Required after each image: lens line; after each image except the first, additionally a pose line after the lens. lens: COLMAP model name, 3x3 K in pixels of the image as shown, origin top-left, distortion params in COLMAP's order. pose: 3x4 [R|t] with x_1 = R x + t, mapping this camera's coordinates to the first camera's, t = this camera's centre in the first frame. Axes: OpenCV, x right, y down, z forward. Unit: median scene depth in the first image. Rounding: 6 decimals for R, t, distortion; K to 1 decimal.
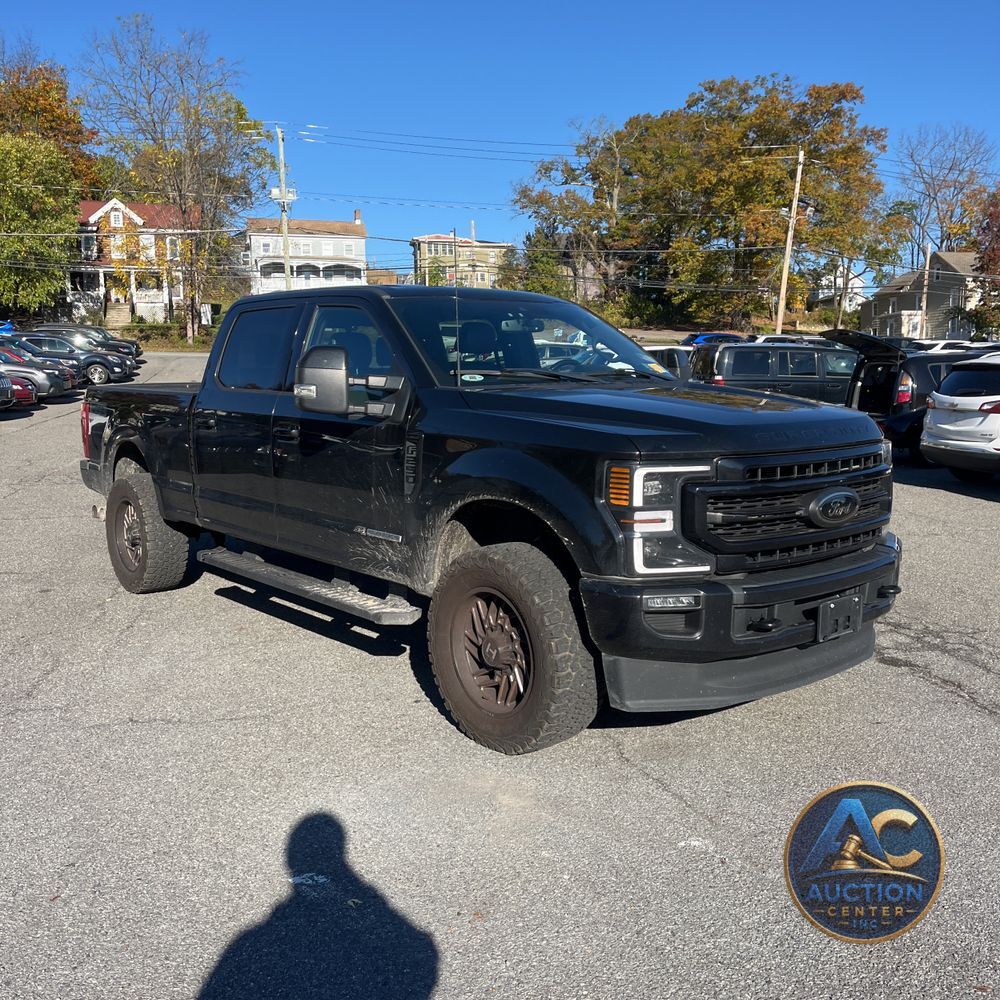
lens RADIAL K [[1015.0, 0, 496.1], [0, 1015.0, 501.6], [0, 0, 1]] dist [0.033566, -0.032780]
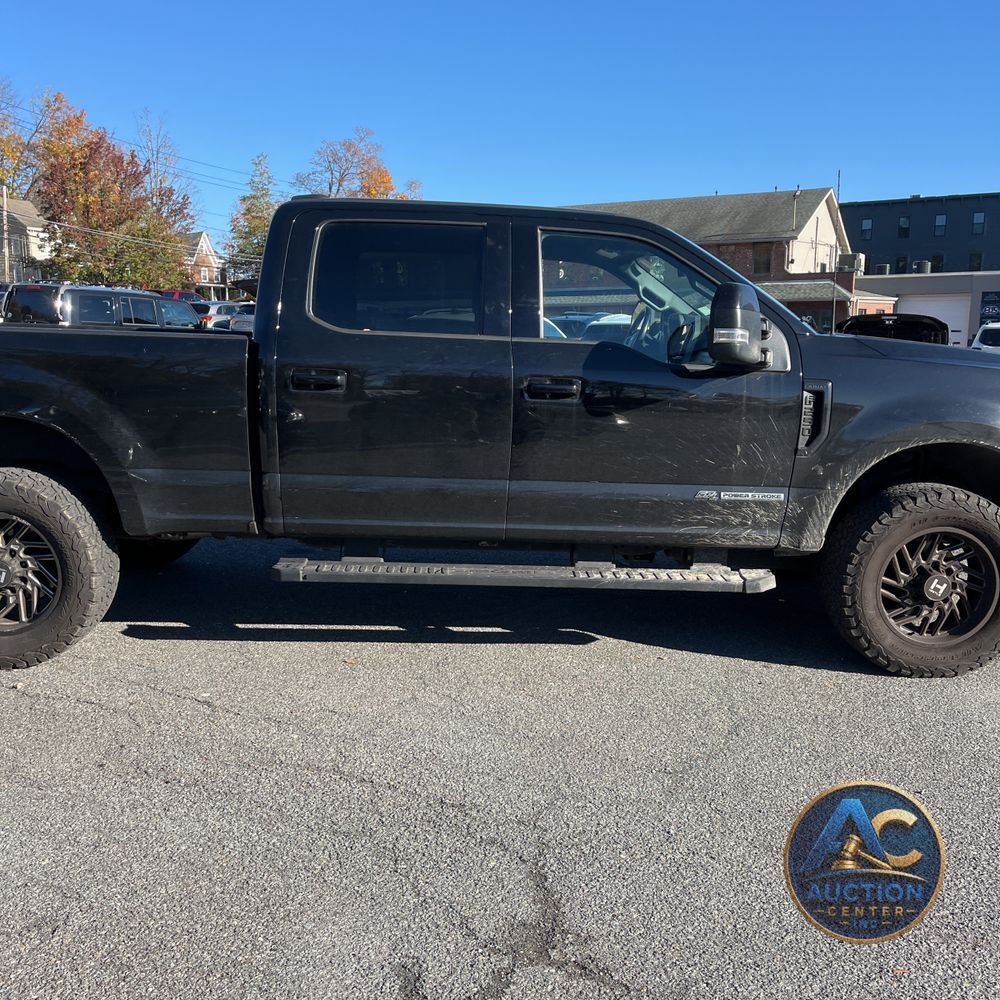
lens RADIAL K [[1003.7, 0, 496.1], [0, 1003.7, 518.8], [0, 0, 1]] dist [0.030051, -0.016260]
pose [[0.617079, -0.125400, 0.776845, -0.809118], [0.074641, 0.992097, 0.100856, -0.046784], [-0.783353, -0.004251, 0.621562, 0.521329]]
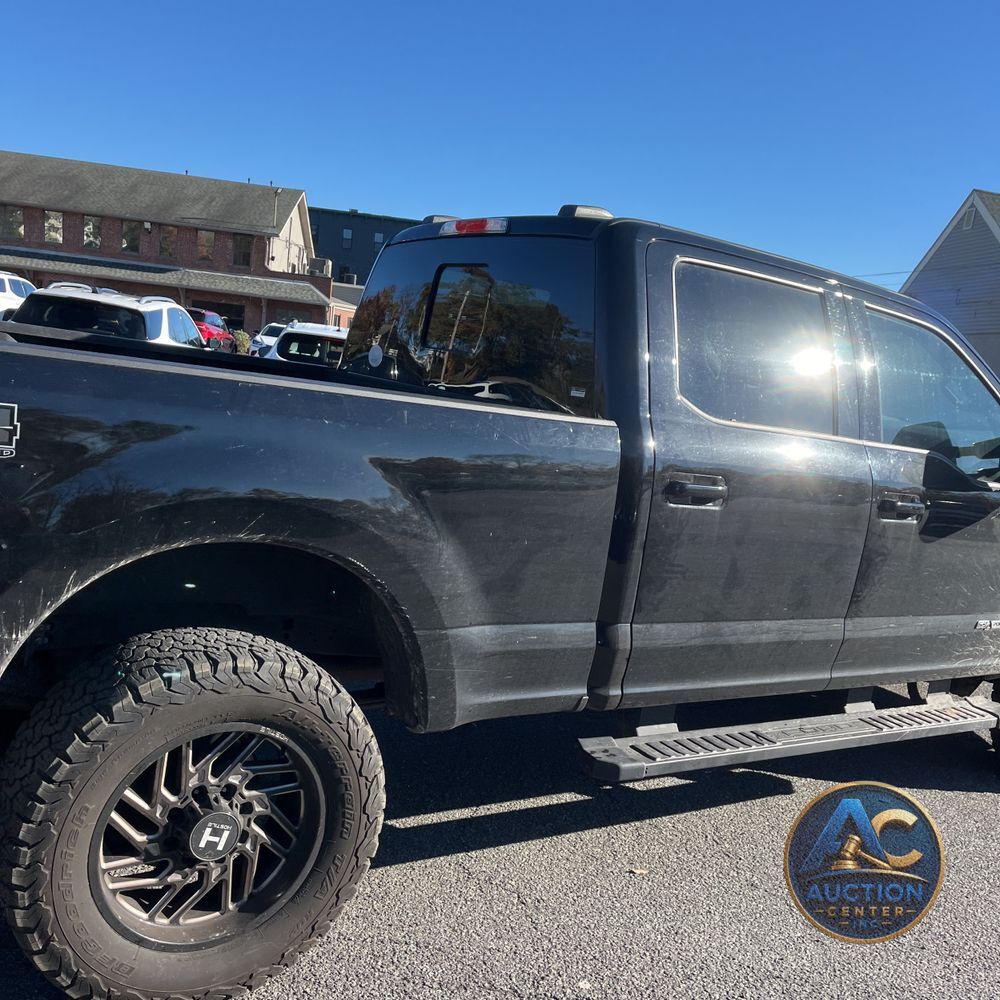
lens RADIAL K [[1015.0, 0, 496.1], [0, 1015.0, 501.6], [0, 0, 1]] dist [0.033566, -0.032780]
pose [[0.100094, -0.113225, 0.988515, -0.830150], [-0.009563, 0.993349, 0.114747, -0.136566], [-0.994932, -0.020938, 0.098346, 1.133409]]
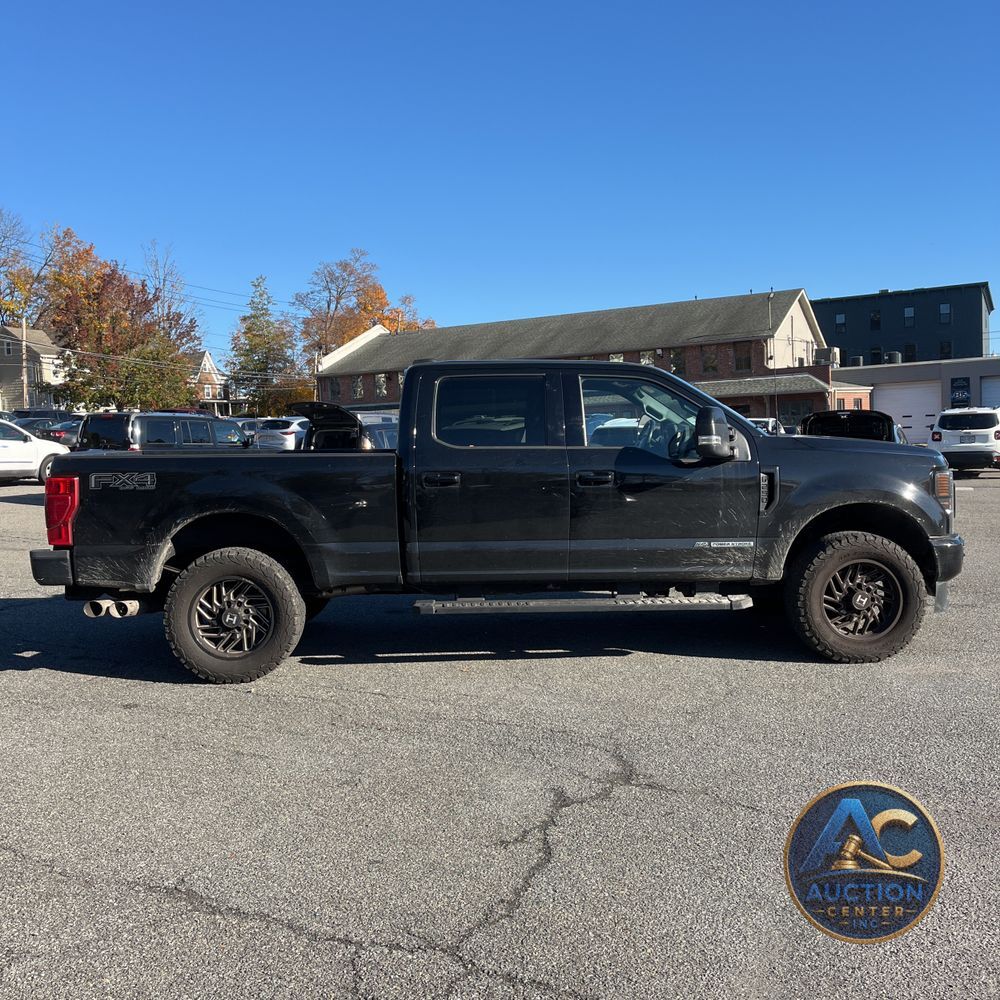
lens RADIAL K [[1007.5, 0, 503.6], [0, 1007.5, 492.9], [0, 0, 1]] dist [0.046923, -0.034539]
pose [[0.605453, -0.054692, 0.794000, -1.160323], [0.118073, 0.992769, -0.021652, -0.035823], [-0.787074, 0.106859, 0.607532, 0.343742]]
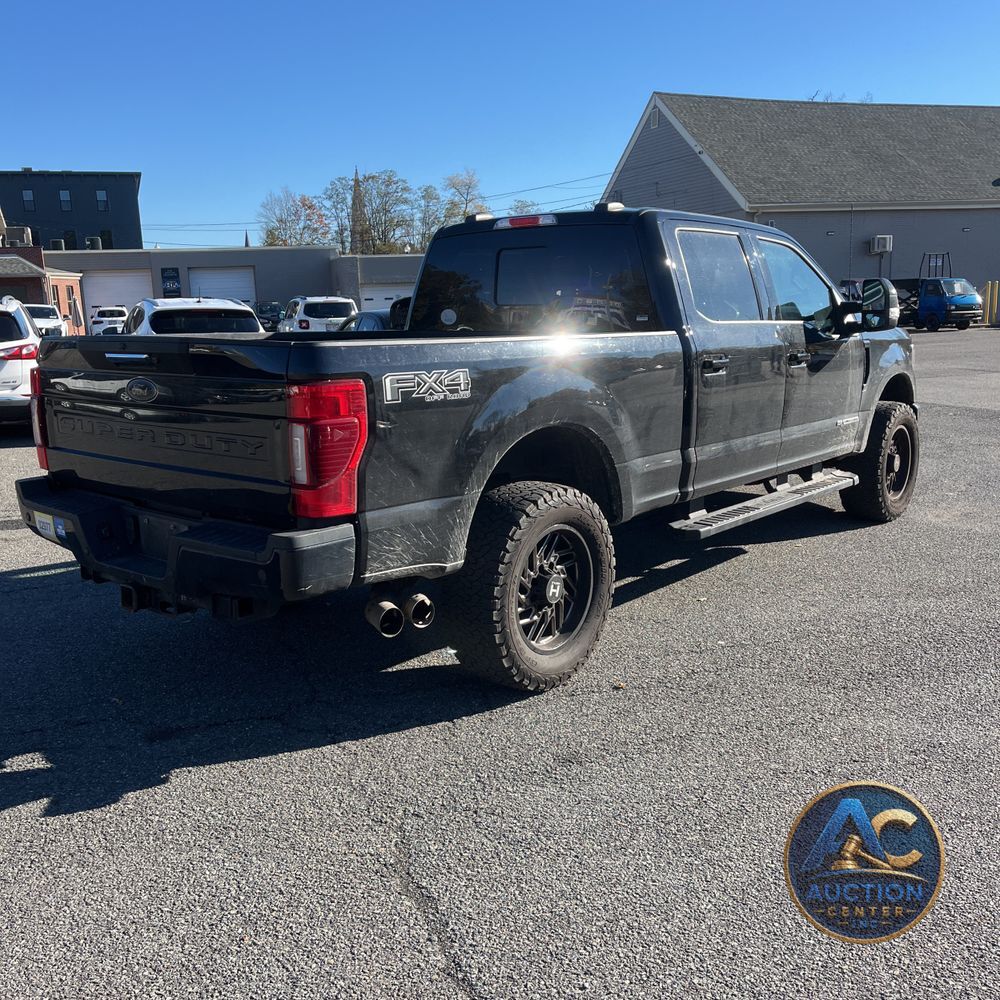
lens RADIAL K [[1007.5, 0, 503.6], [0, 1007.5, 492.9], [0, 0, 1]] dist [0.046923, -0.034539]
pose [[-0.185385, -0.168581, 0.968098, -1.146199], [0.142604, 0.970130, 0.196243, -0.174103], [-0.972264, 0.174435, -0.155807, 1.418891]]
